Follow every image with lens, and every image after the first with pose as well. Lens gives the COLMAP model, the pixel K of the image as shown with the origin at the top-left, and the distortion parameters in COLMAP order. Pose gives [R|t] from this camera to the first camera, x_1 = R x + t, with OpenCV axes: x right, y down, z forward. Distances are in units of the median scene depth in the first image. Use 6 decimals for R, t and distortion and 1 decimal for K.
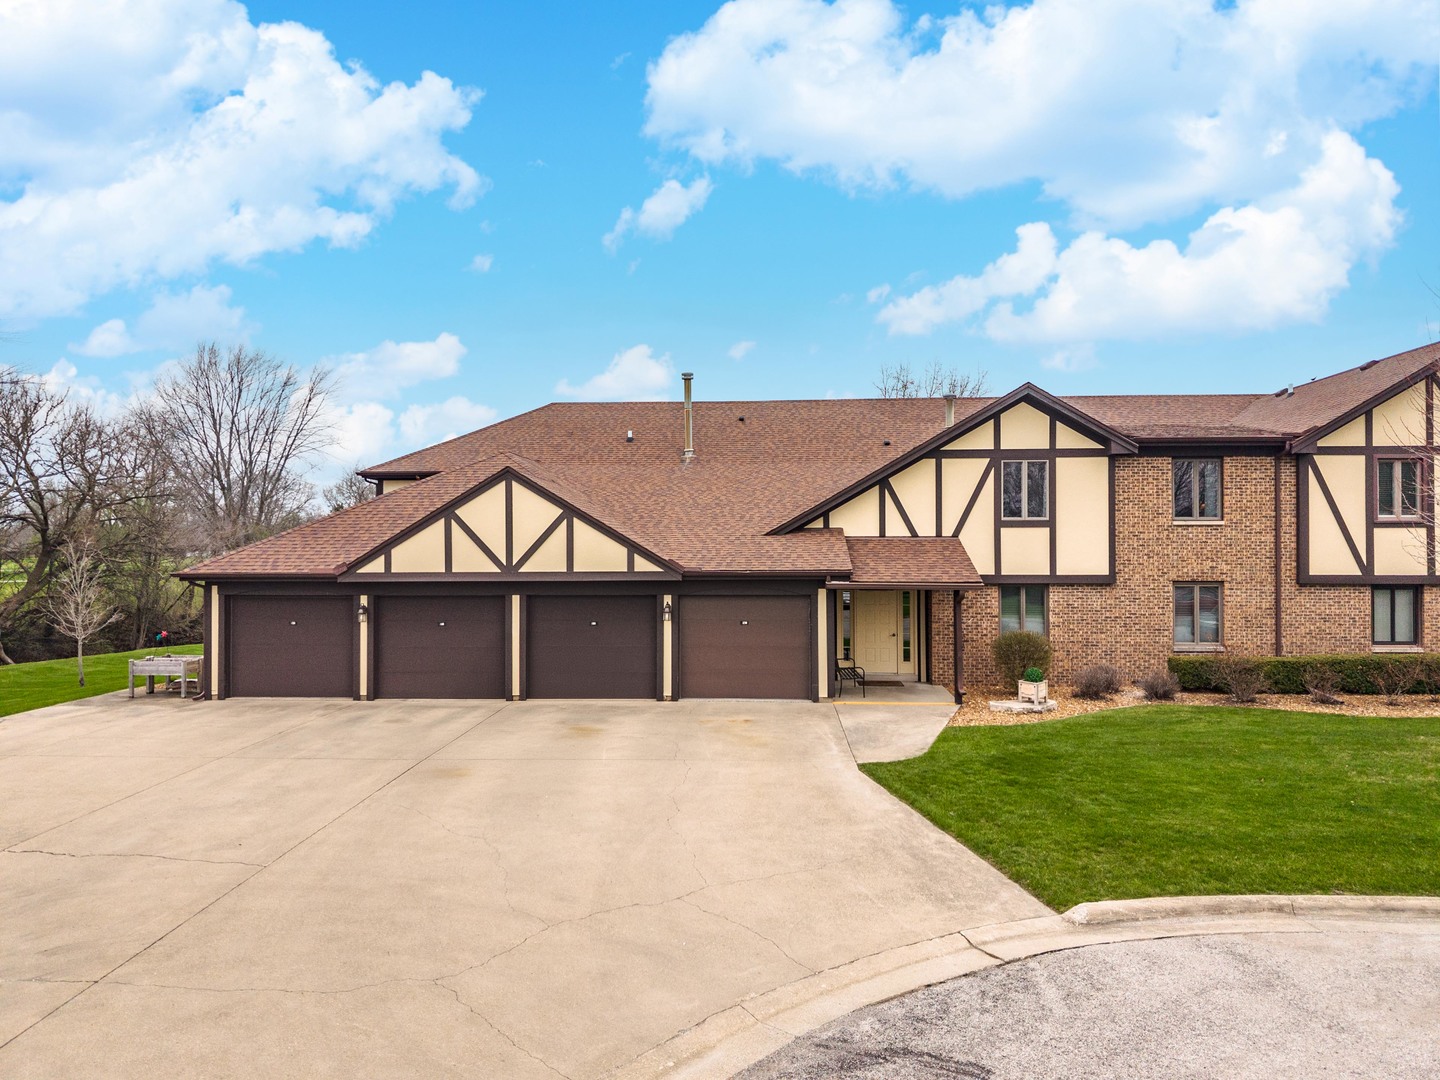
lens RADIAL K [[962.1, 0, 720.0], [0, 962.1, 540.0], [0, 0, 1]] dist [0.031981, -0.045366]
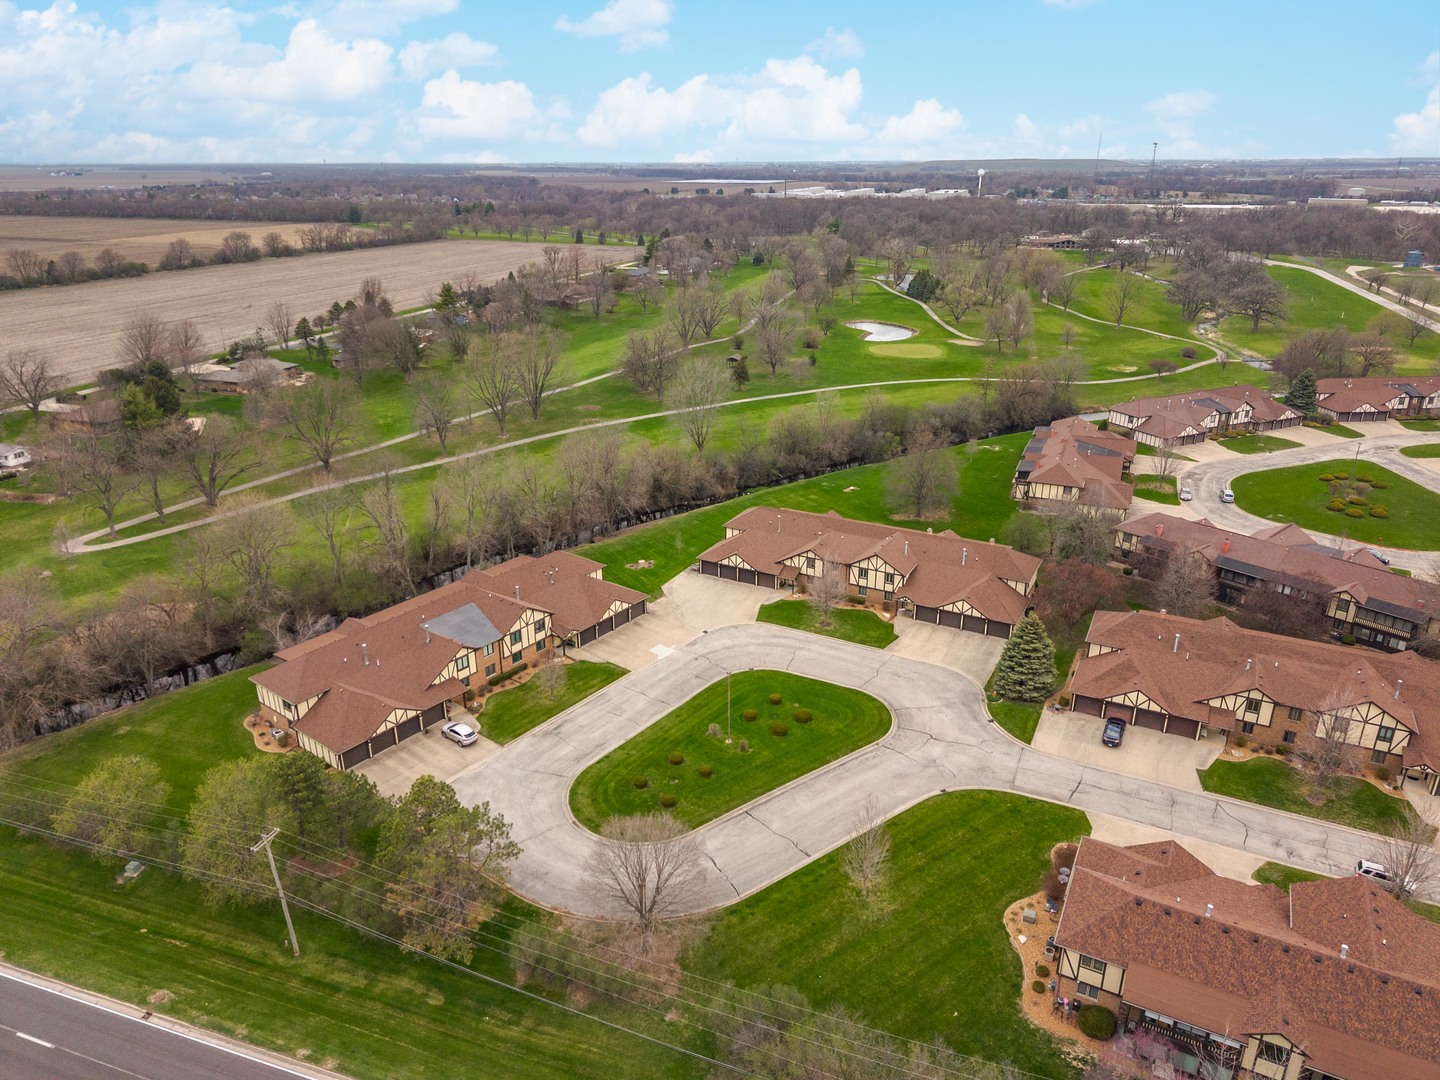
lens RADIAL K [[952.6, 0, 720.0], [0, 952.6, 540.0], [0, 0, 1]] dist [0.083533, -0.131627]
pose [[0.908493, 0.157261, -0.387182, 2.347508], [-0.002845, 0.928799, 0.370572, -2.723108], [0.417891, -0.335561, 0.844255, -4.903664]]
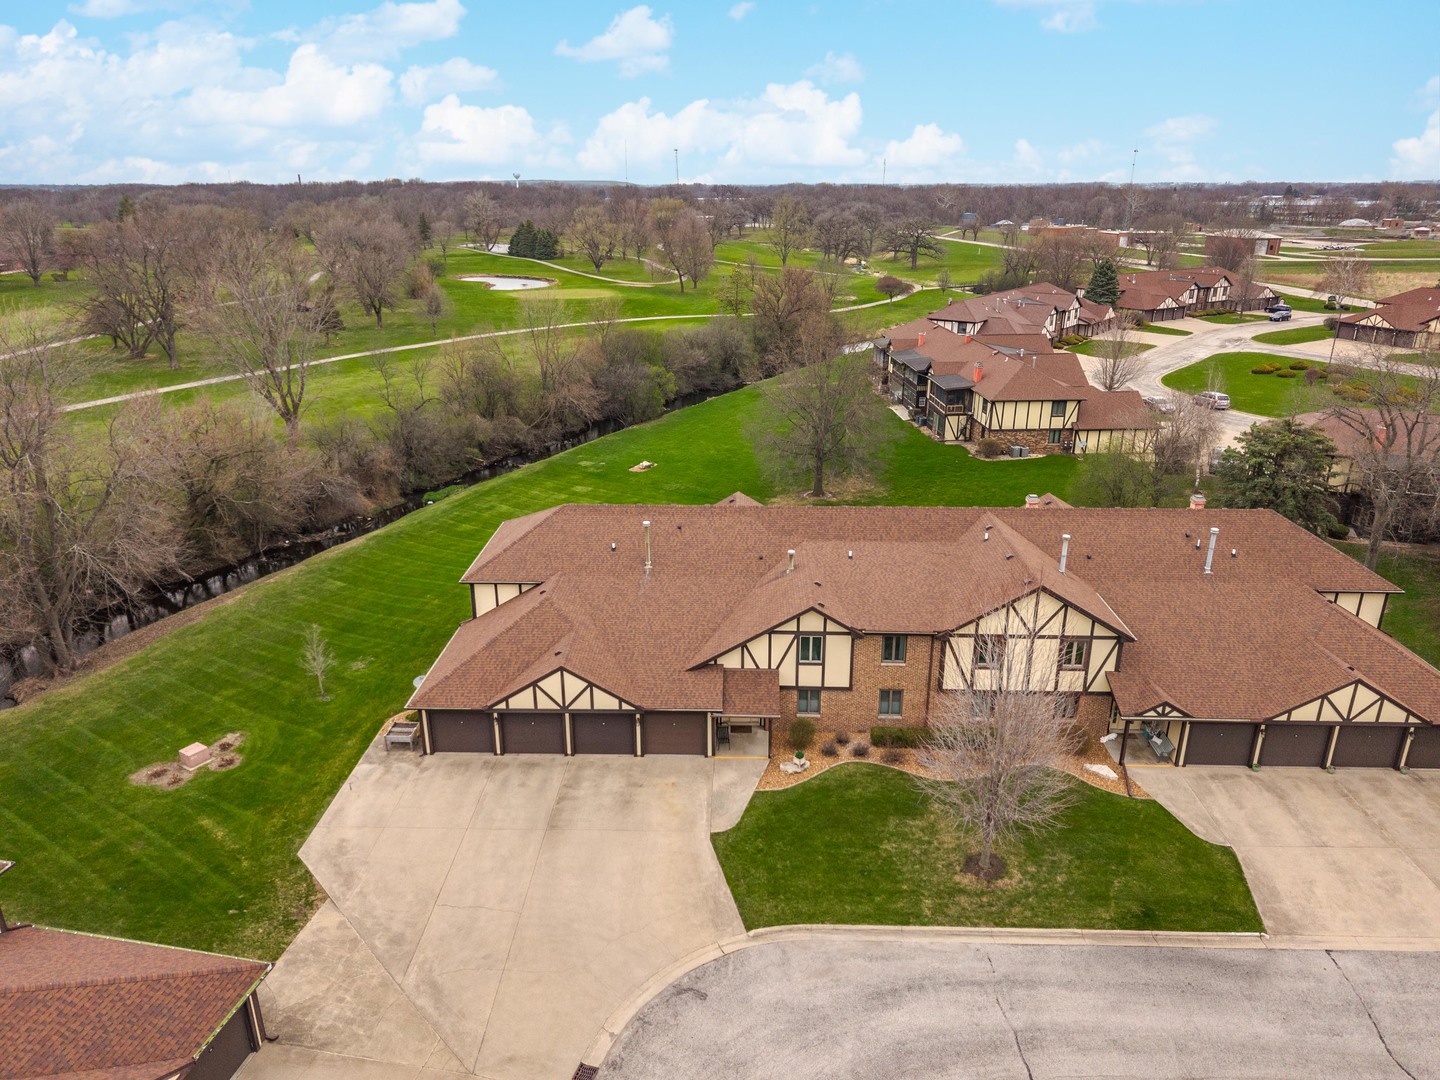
lens RADIAL K [[952.6, 0, 720.0], [0, 952.6, 540.0], [0, 0, 1]] dist [0.083533, -0.131627]
pose [[0.999505, -0.004935, 0.031059, 0.063440], [-0.006132, 0.938077, 0.346373, -1.016964], [-0.030845, -0.346392, 0.937583, -0.852931]]
